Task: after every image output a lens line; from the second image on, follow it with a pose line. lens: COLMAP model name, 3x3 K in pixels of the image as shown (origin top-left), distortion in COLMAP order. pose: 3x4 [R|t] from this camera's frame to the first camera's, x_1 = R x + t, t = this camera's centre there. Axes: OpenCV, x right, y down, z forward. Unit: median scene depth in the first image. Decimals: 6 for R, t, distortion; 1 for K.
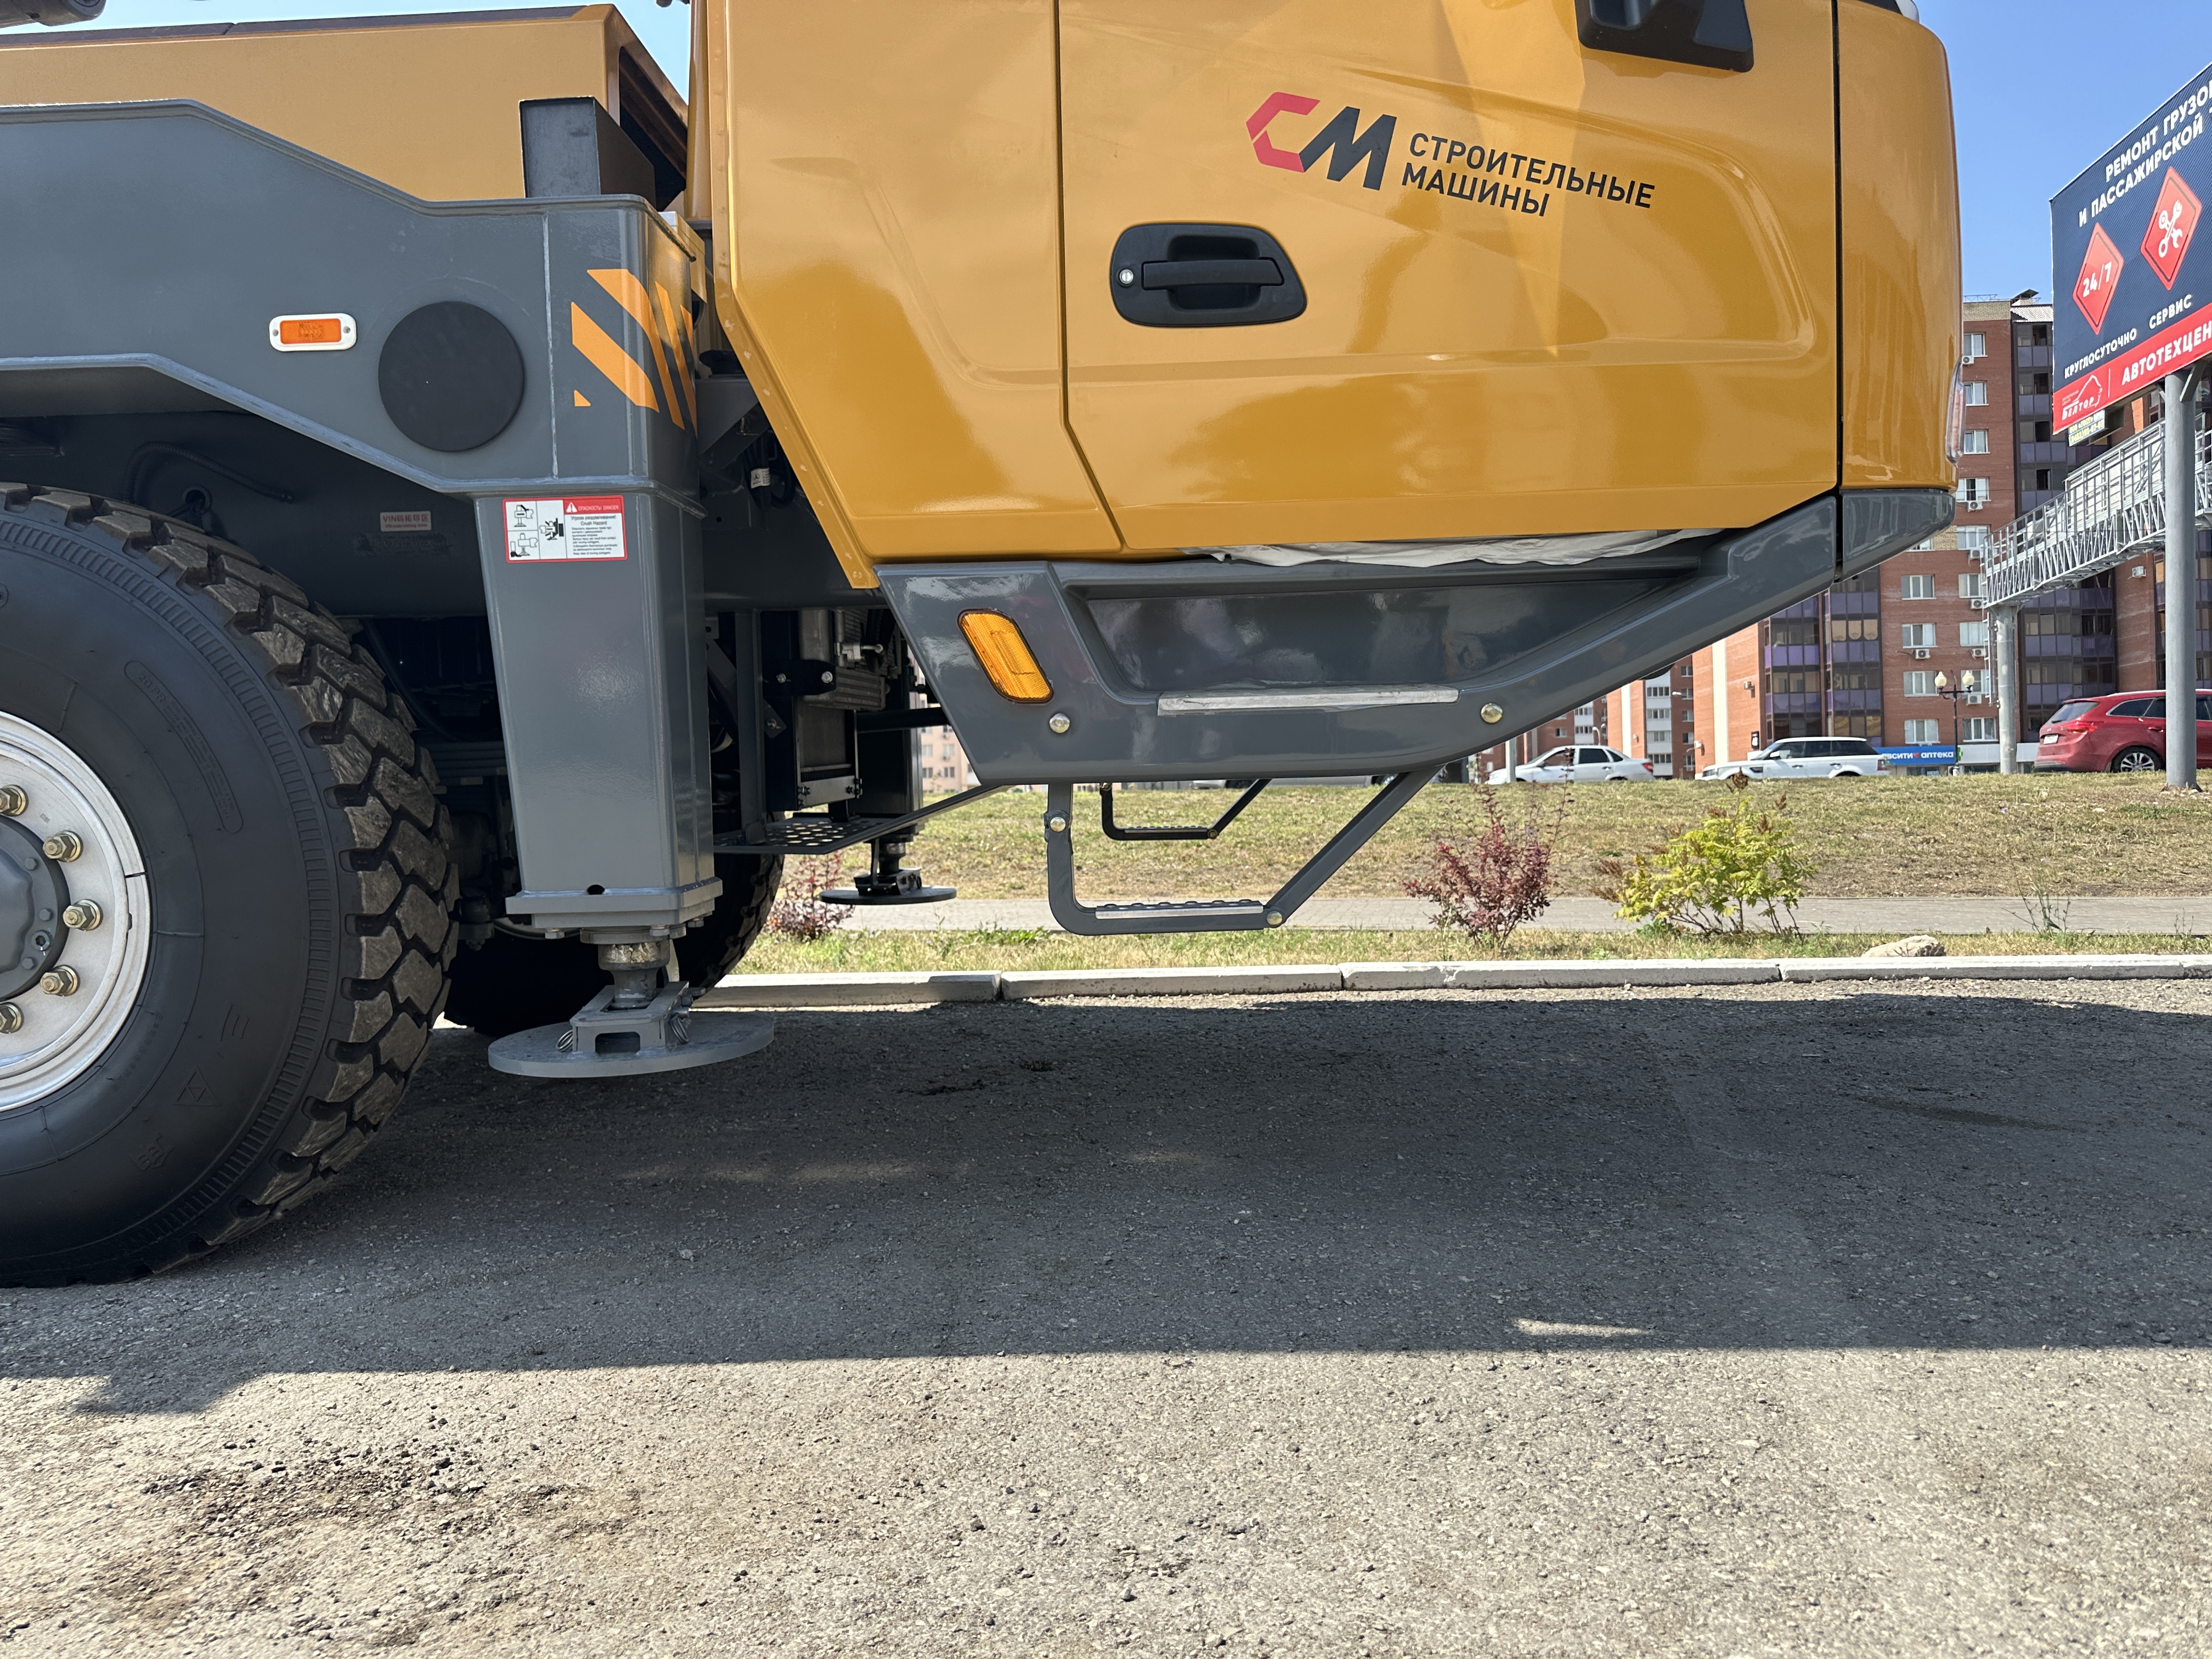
lens RADIAL K [[1522.4, 0, 1106.0], [0, 1522.4, 829.5], [0, 0, 1]] dist [-0.001052, -0.001989]
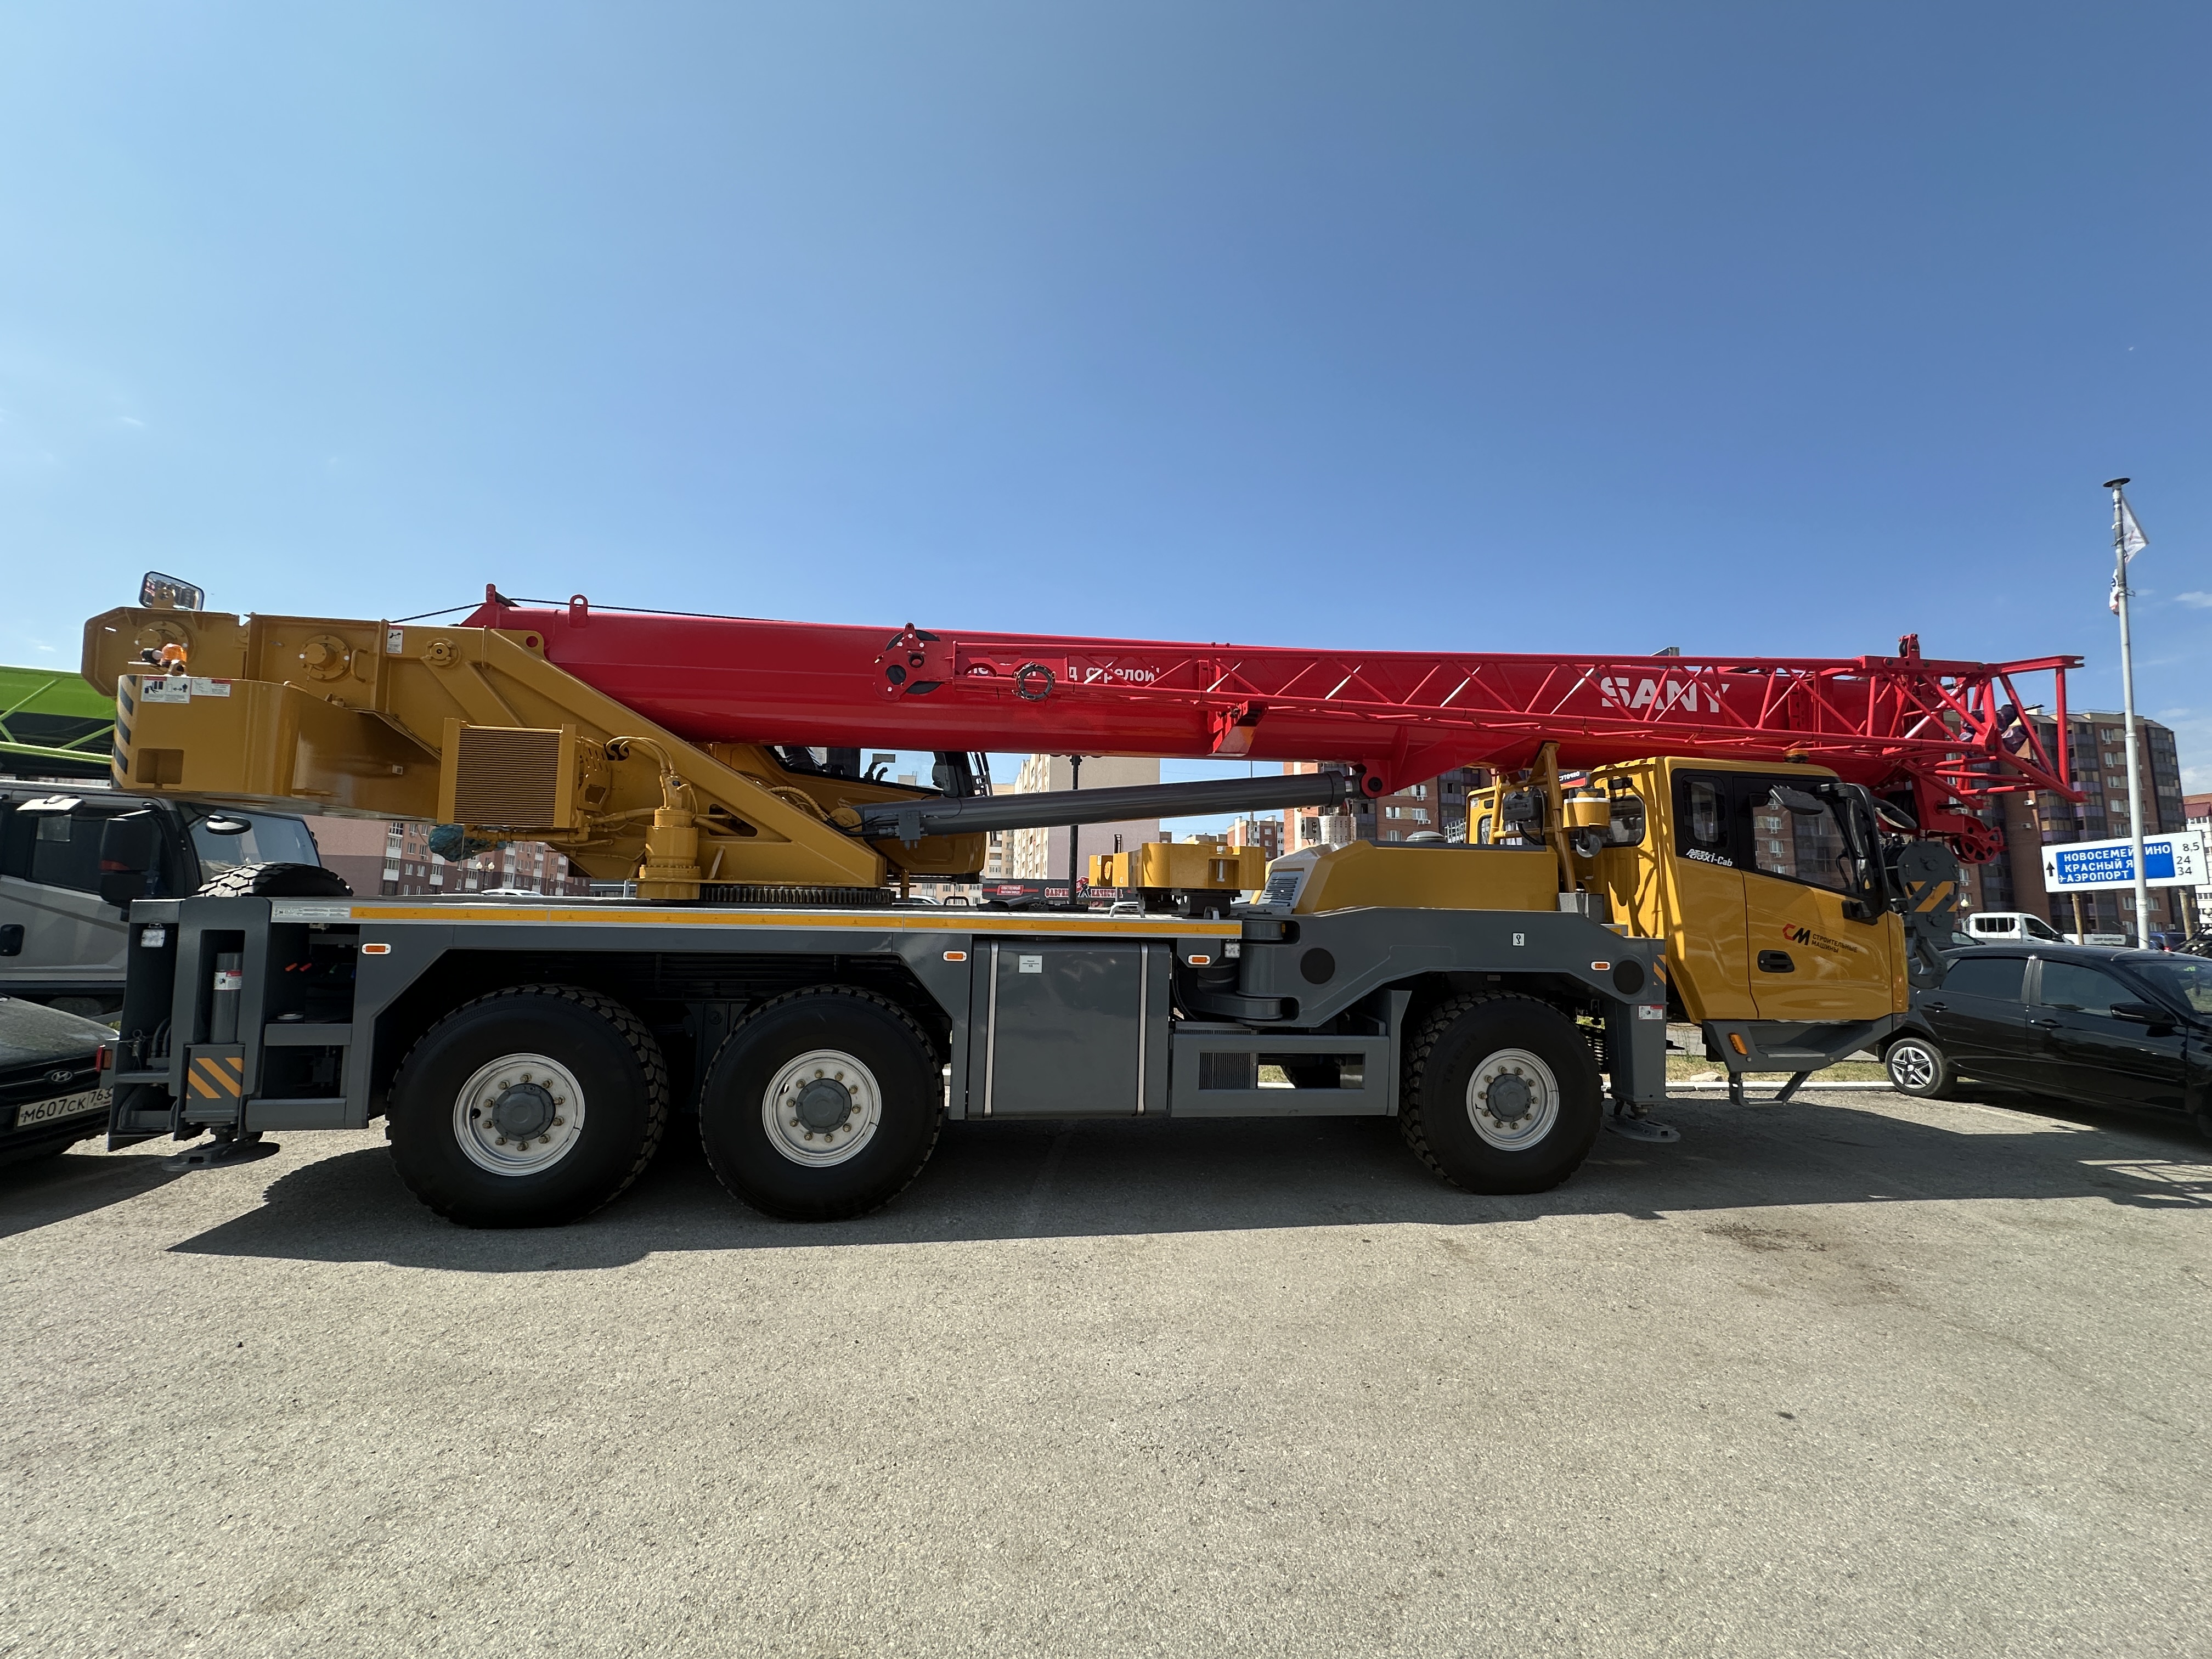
lens RADIAL K [[895.7, 0, 1106.0], [0, 895.7, 829.5], [0, 0, 1]] dist [0.029948, 0.000182]
pose [[0.975611, 0.061133, 0.210821, -2.379771], [-0.034125, 0.990999, -0.129448, -0.314244], [-0.216837, 0.119097, 0.968916, -1.214834]]
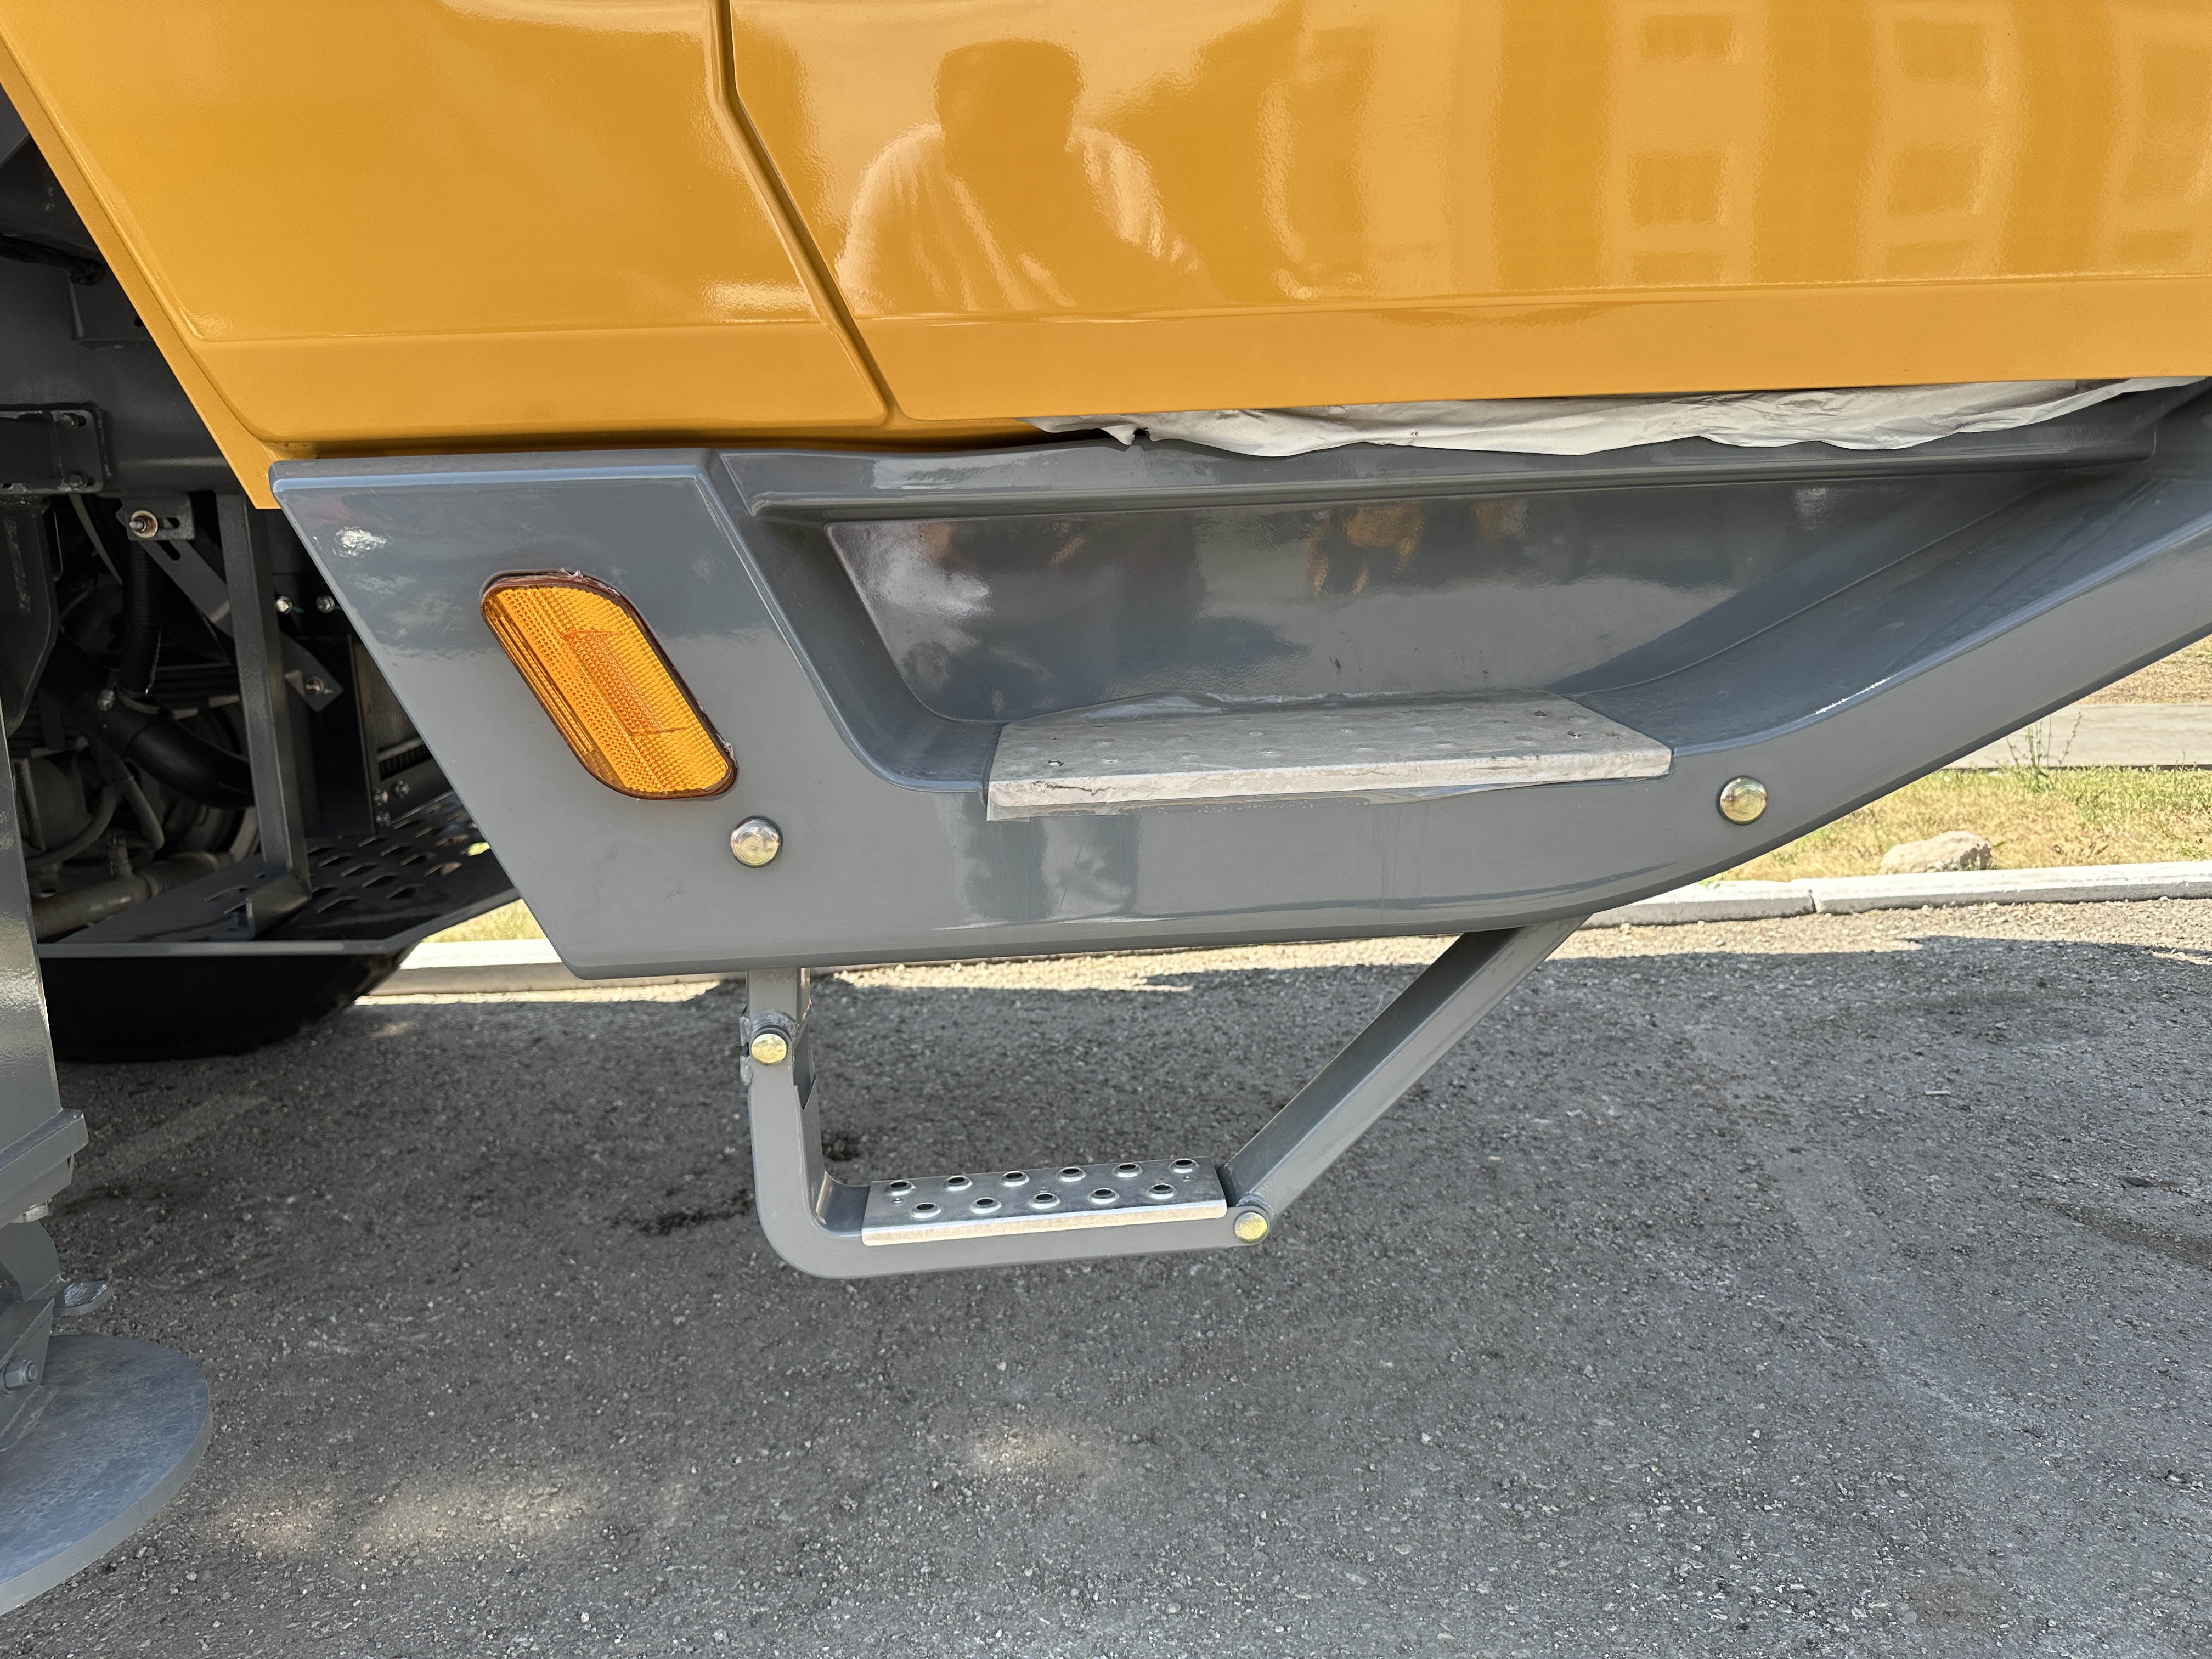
lens RADIAL K [[1569.2, 0, 1115.1], [0, 1569.2, 832.0], [0, 0, 1]] dist [-0.007827, -0.003241]
pose [[0.995154, -0.028118, 0.094227, 0.027460], [0.014640, 0.989932, 0.140788, -0.129774], [-0.097237, -0.138726, 0.985546, 0.545814]]
